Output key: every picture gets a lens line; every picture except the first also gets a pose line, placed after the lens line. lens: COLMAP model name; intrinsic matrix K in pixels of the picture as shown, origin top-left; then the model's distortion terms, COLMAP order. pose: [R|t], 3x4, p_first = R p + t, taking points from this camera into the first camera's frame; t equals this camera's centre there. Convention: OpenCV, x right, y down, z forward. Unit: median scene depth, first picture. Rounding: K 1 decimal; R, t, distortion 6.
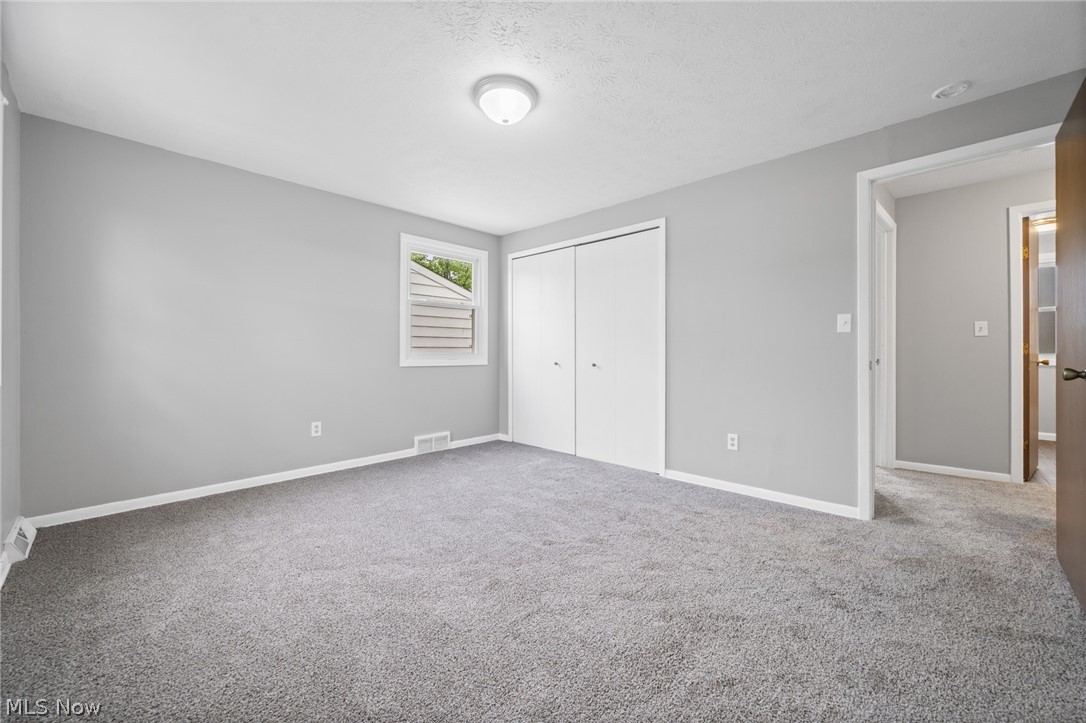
lens RADIAL K [[417.1, 0, 536.6], [0, 417.1, 356.4], [0, 0, 1]] dist [-0.006091, 0.000110]
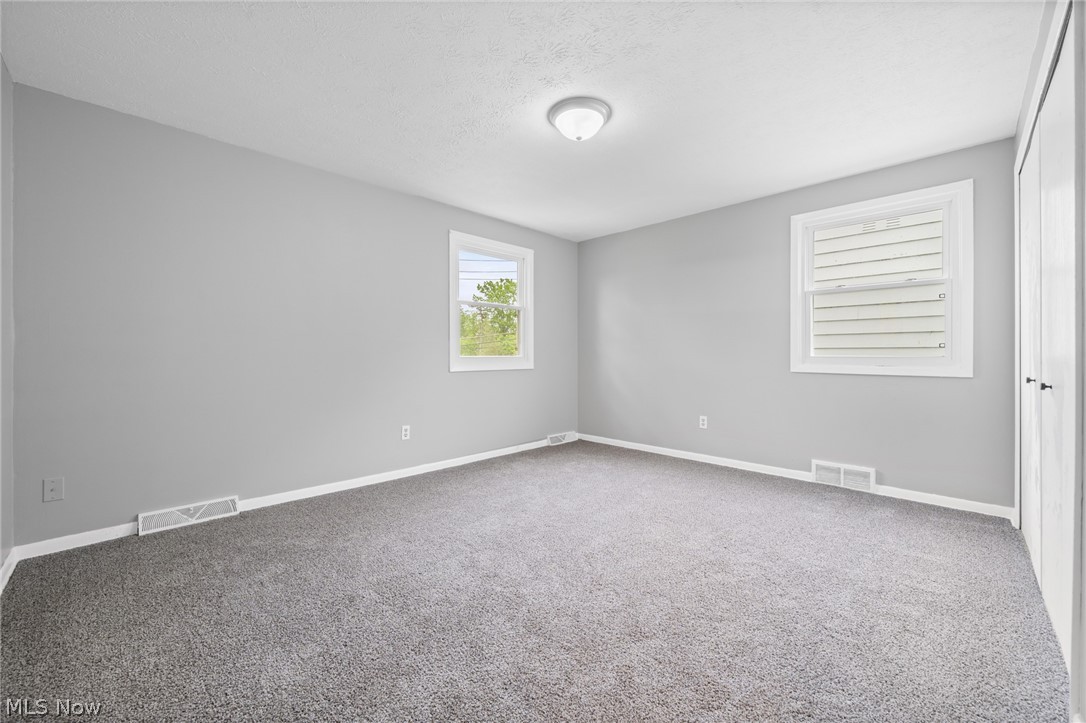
lens RADIAL K [[417.1, 0, 536.6], [0, 417.1, 356.3], [0, 0, 1]] dist [-0.006091, 0.000110]
pose [[-0.021596, 0.006654, -0.999745, 0.534328], [-0.003900, 0.999970, 0.006740, -0.012236], [0.999759, 0.004045, -0.021569, 0.475495]]
